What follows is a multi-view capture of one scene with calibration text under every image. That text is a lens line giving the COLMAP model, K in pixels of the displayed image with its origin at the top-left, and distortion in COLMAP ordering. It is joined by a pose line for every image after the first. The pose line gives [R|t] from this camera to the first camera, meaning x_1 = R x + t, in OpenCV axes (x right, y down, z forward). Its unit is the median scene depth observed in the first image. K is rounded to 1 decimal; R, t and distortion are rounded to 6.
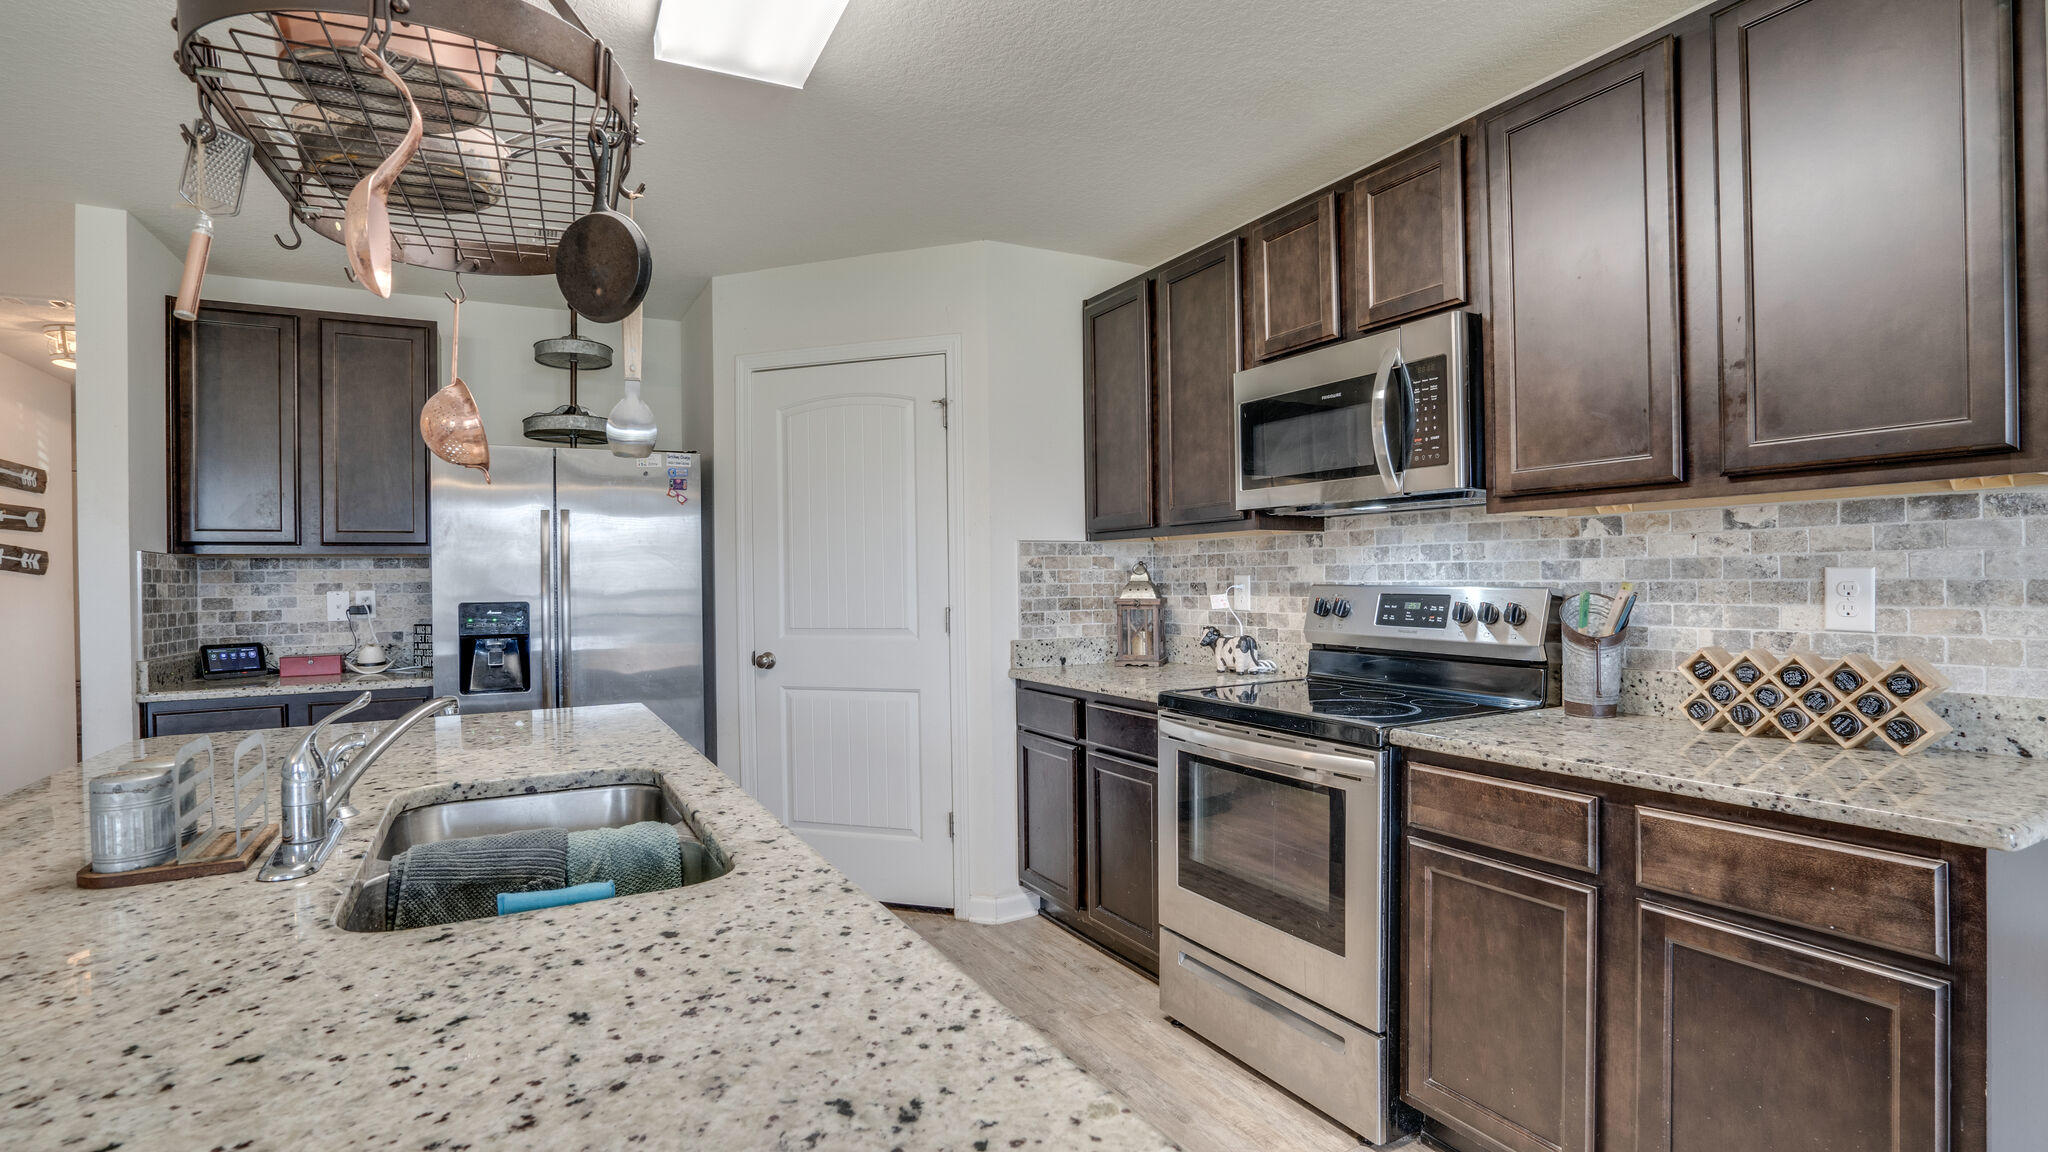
lens RADIAL K [[951.0, 0, 1020.6], [0, 951.0, 579.9], [0, 0, 1]] dist [-0.062306, 0.025057]
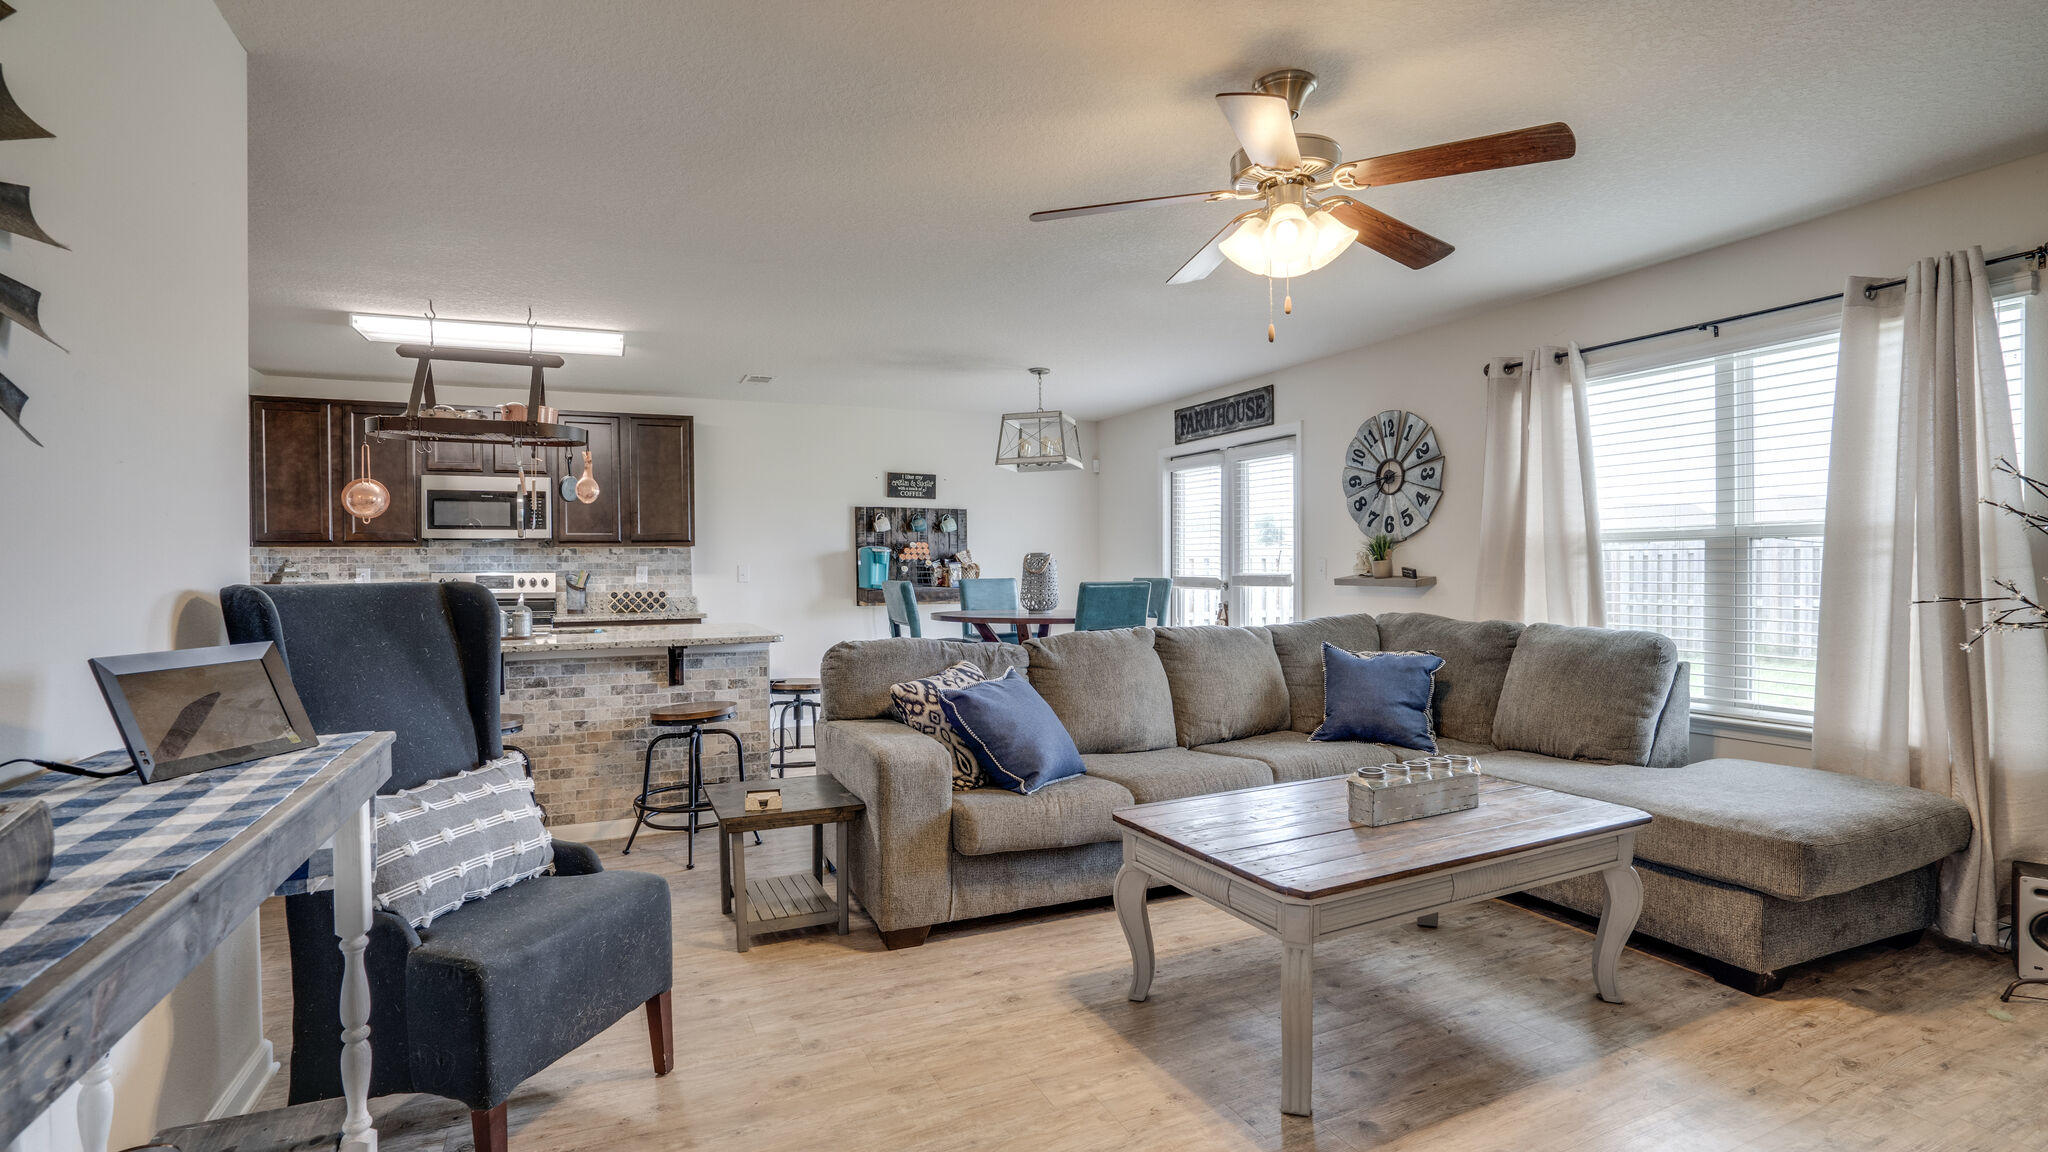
lens RADIAL K [[951.0, 0, 1021.9], [0, 951.0, 586.9], [0, 0, 1]] dist [-0.062306, 0.025057]
pose [[0.075232, -0.009569, 0.997120, -1.949322], [0.009255, 0.999918, 0.008897, 0.035726], [-0.997123, 0.008559, 0.075314, -0.577863]]
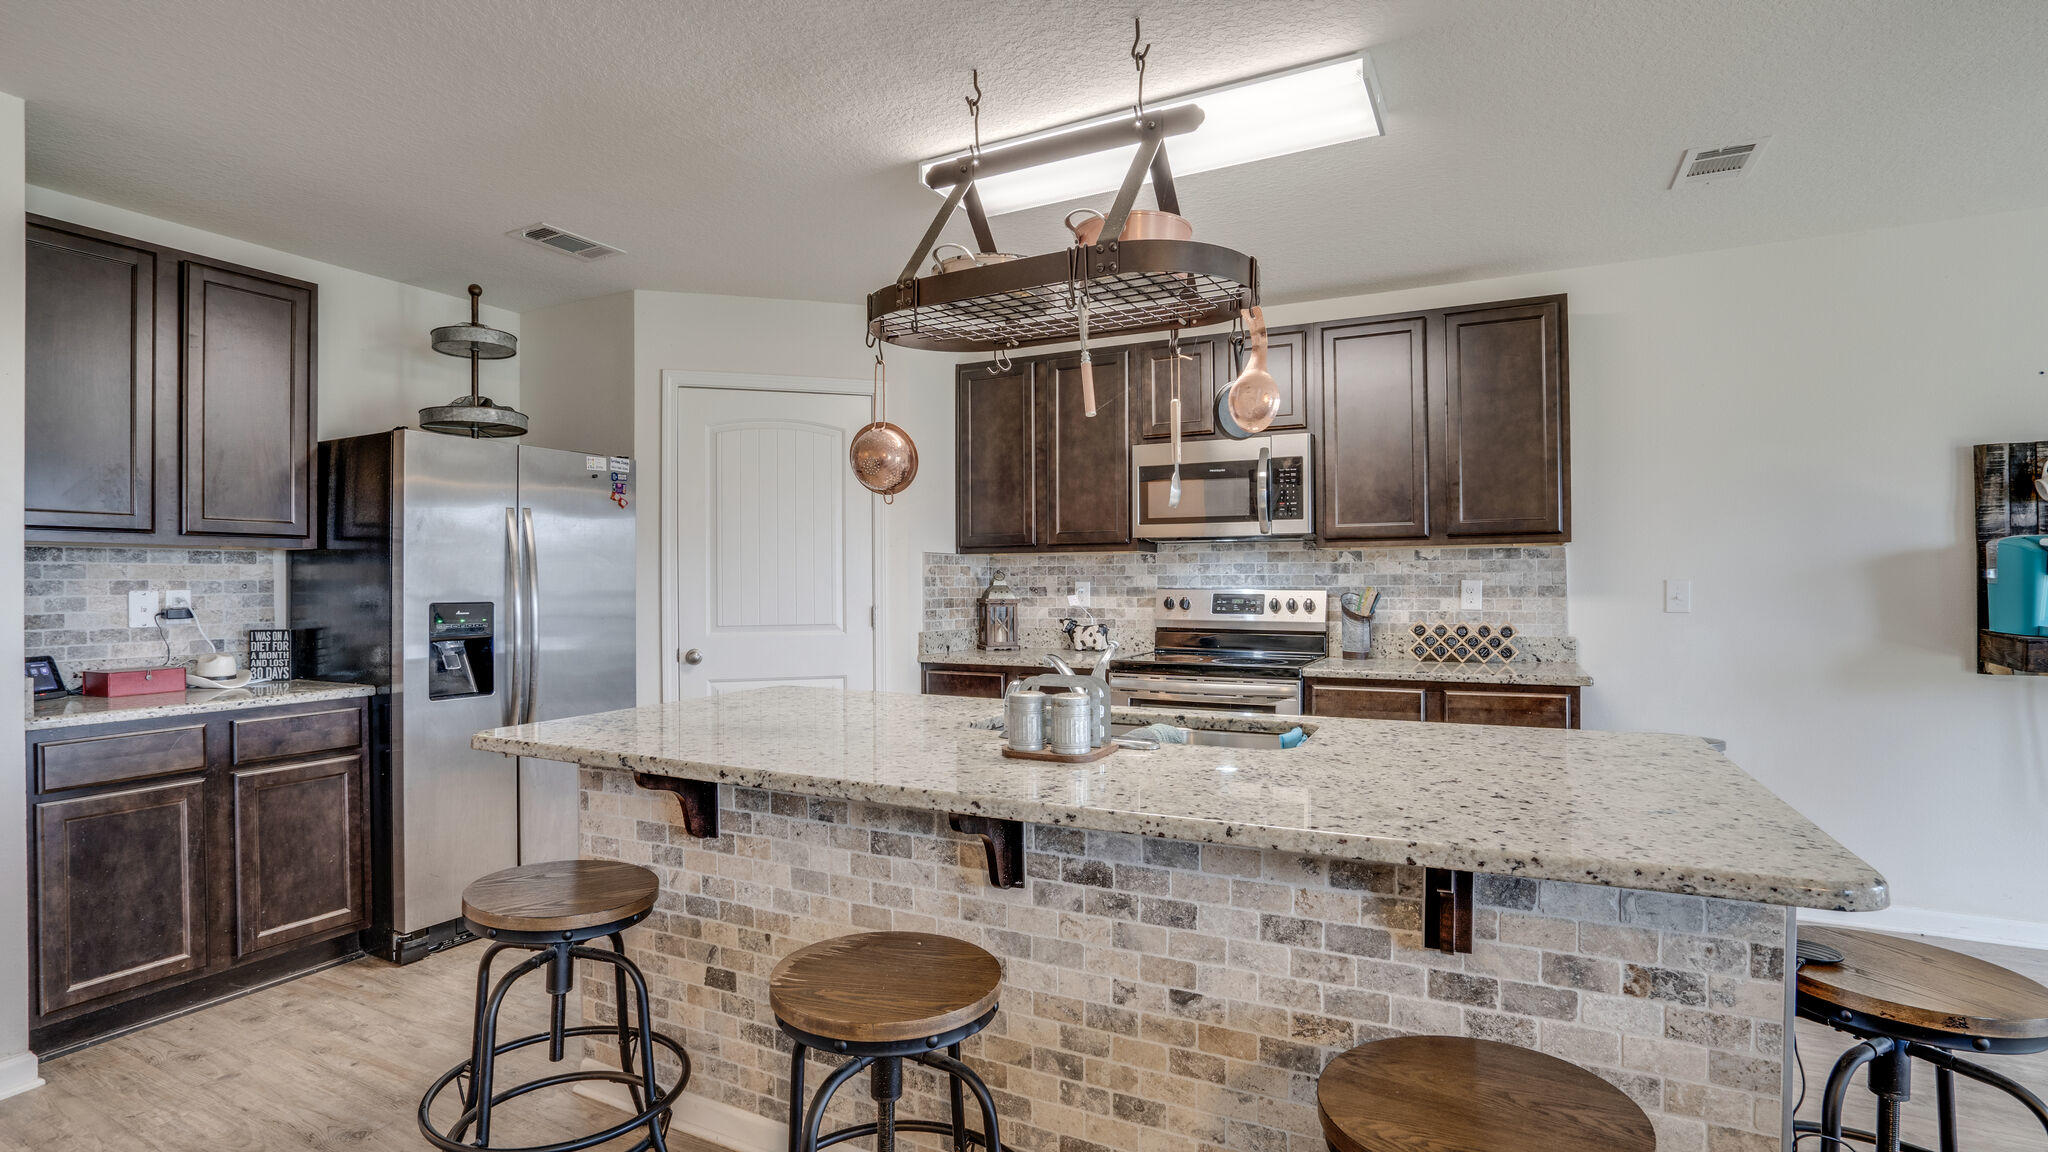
lens RADIAL K [[951.0, 0, 1020.5], [0, 951.0, 580.1], [0, 0, 1]] dist [-0.062306, 0.025057]
pose [[0.825557, 0.010881, 0.564213, -0.818696], [-0.005588, 0.999923, -0.011109, 0.011361], [-0.564291, 0.006018, 0.825554, -0.138850]]
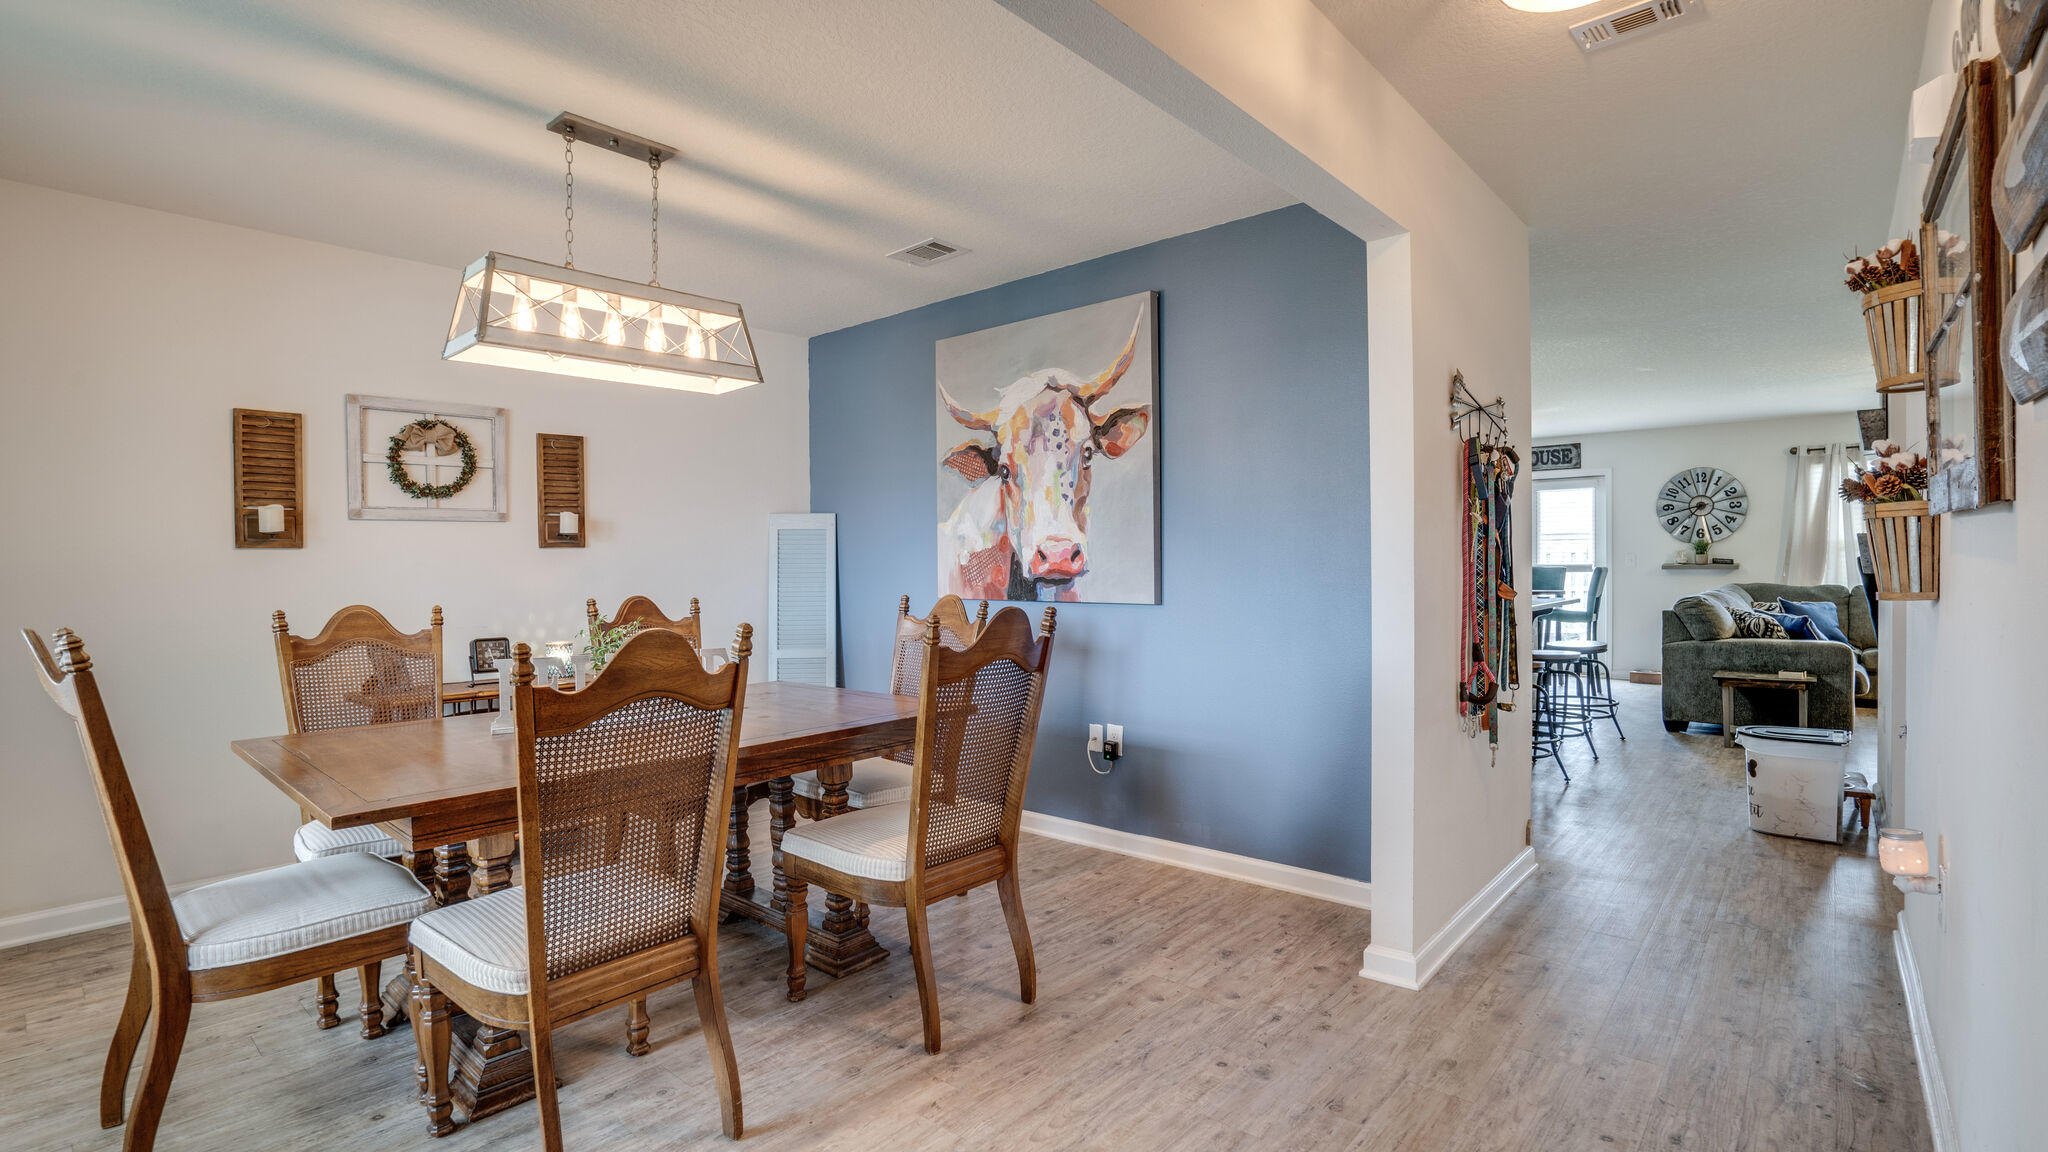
lens RADIAL K [[951.0, 0, 1017.6], [0, 951.0, 582.4], [0, 0, 1]] dist [-0.062306, 0.025057]
pose [[-0.339221, 0.005185, 0.940693, -2.222026], [0.018614, 0.999826, 0.001201, 0.056617], [-0.940523, 0.017917, -0.339258, 2.333006]]
